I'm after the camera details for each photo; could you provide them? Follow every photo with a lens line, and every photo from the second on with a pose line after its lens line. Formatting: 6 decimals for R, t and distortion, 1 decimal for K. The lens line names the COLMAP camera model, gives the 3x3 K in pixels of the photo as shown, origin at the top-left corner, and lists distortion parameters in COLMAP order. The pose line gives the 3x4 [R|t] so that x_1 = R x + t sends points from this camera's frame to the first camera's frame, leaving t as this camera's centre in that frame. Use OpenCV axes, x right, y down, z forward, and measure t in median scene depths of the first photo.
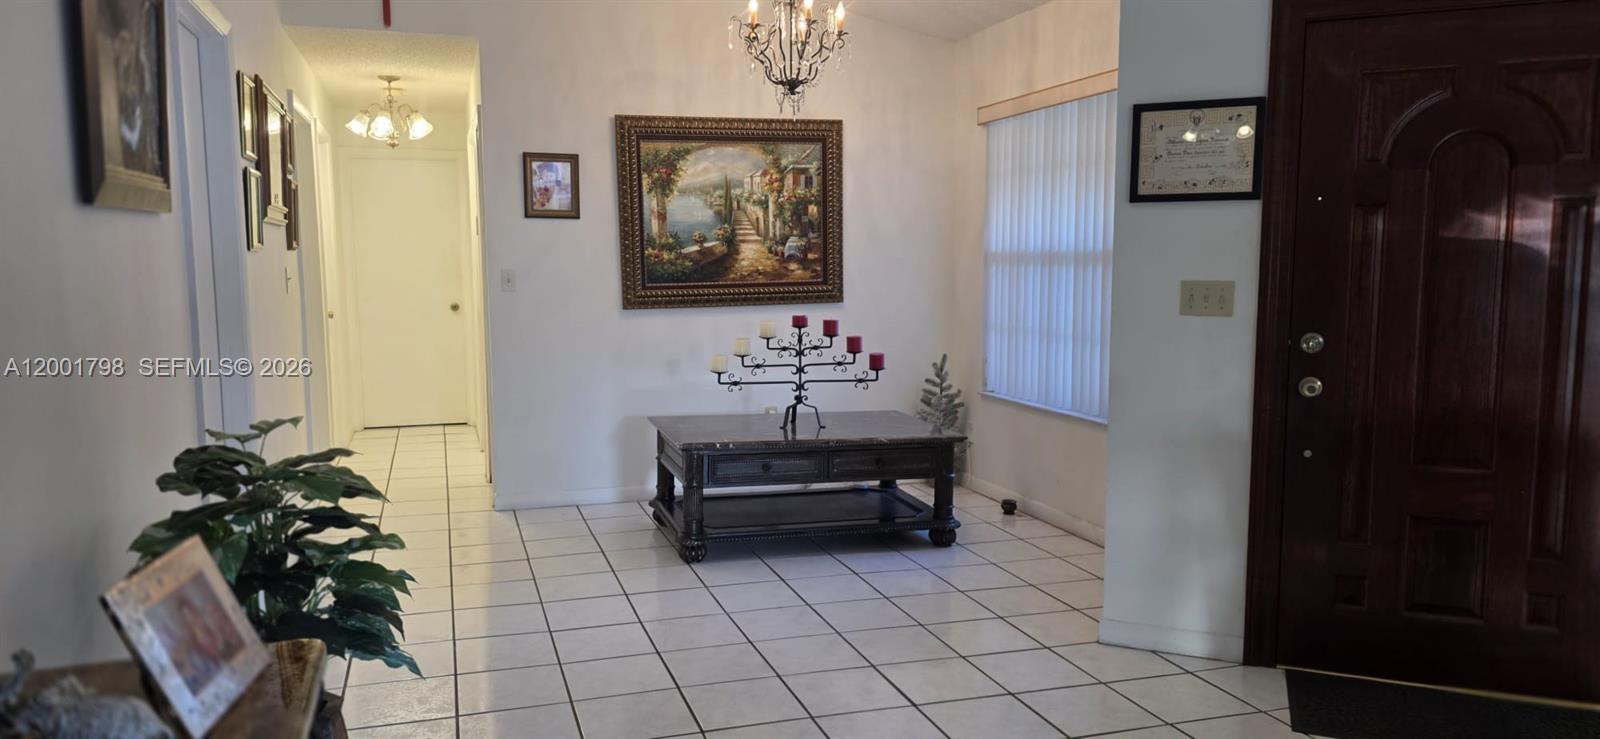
lens RADIAL K [[1148.9, 0, 800.9], [0, 1148.9, 364.3], [0, 0, 1]] dist [0.056598, -0.007498]
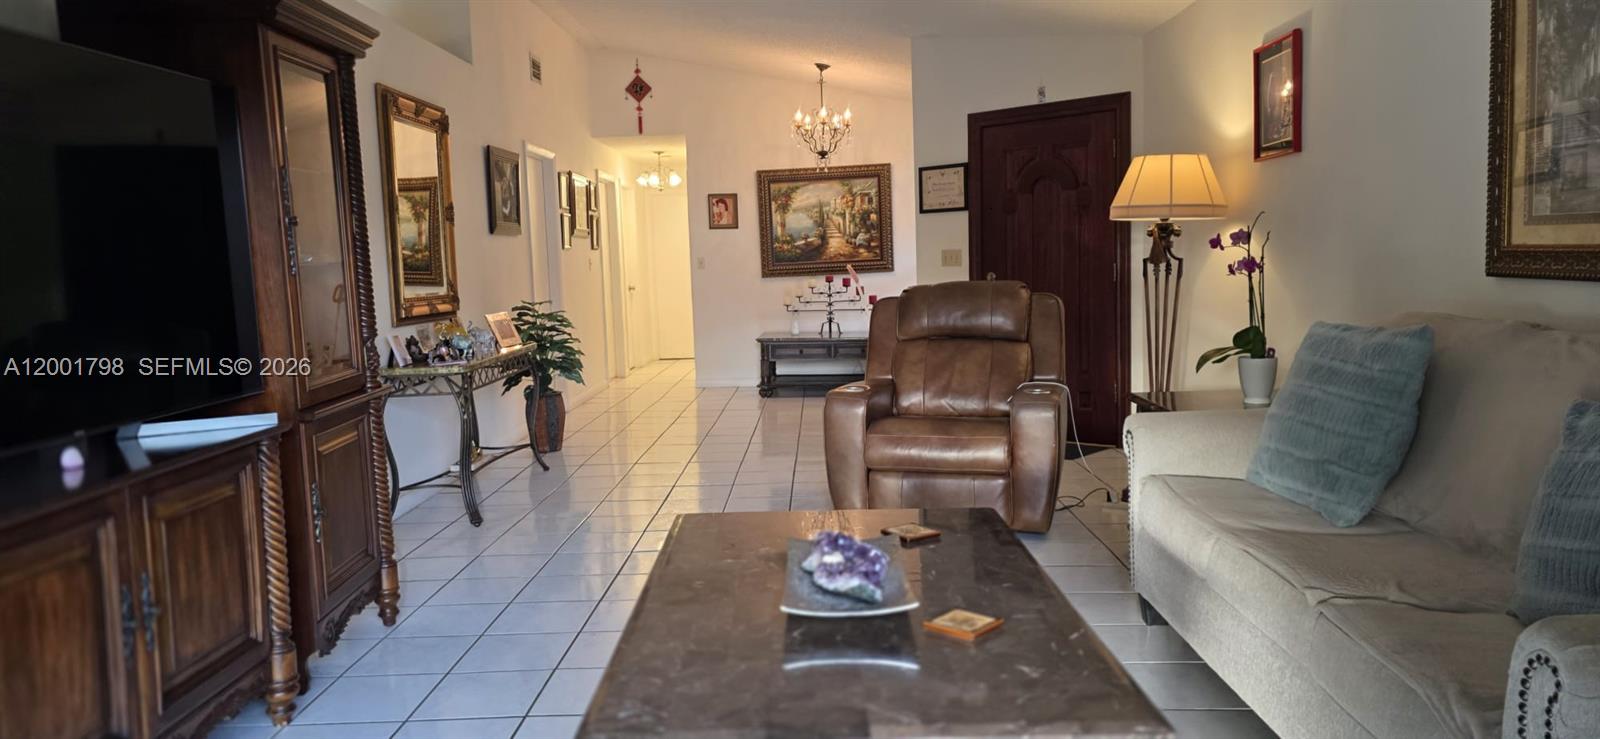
lens RADIAL K [[1148.9, 0, 800.9], [0, 1148.9, 364.3], [0, 0, 1]] dist [0.056598, -0.007498]
pose [[0.947724, -0.001193, -0.319089, 0.475810], [0.001709, 0.999998, 0.001335, 0.085831], [0.319087, -0.001810, 0.947724, -0.684903]]
